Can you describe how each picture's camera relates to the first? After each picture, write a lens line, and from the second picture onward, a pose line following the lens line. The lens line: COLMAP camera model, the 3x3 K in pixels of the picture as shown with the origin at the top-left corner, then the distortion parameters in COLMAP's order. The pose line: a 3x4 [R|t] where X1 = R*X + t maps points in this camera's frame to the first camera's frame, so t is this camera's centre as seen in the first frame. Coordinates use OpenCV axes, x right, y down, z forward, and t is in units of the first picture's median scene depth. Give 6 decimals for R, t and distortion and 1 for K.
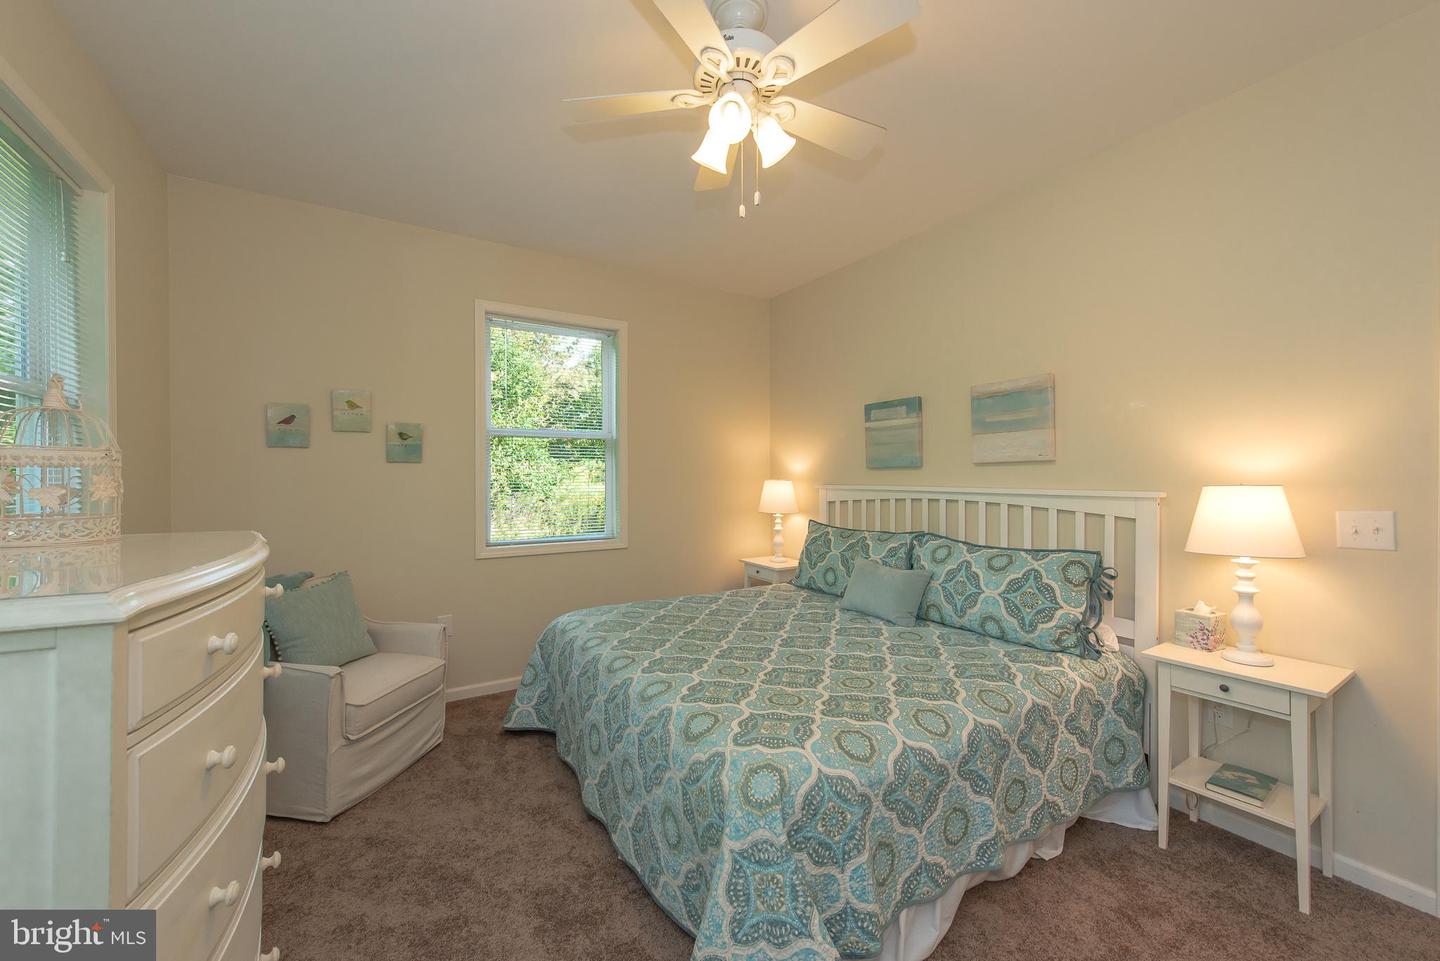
lens RADIAL K [[561.5, 0, 716.0], [0, 561.5, 476.3], [0, 0, 1]] dist [0.018556, -0.007332]
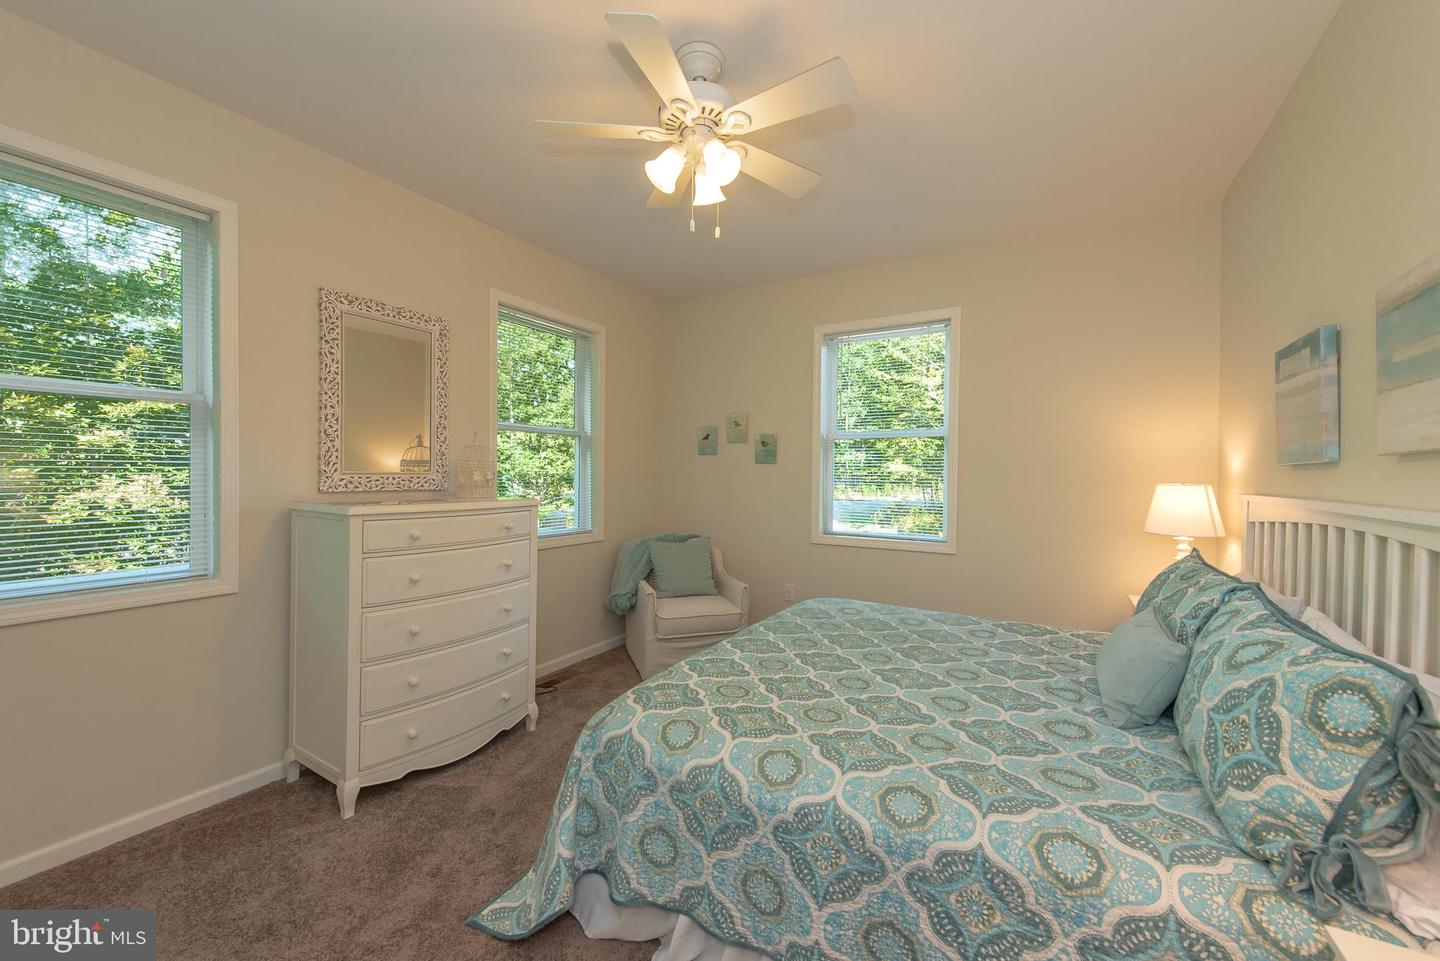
lens RADIAL K [[561.5, 0, 716.0], [0, 561.5, 476.3], [0, 0, 1]] dist [0.018556, -0.007332]
pose [[0.468551, 0.011388, -0.883363, 0.781134], [-0.009500, 0.999924, 0.007852, -0.004609], [0.883385, 0.004713, 0.468624, 0.374069]]
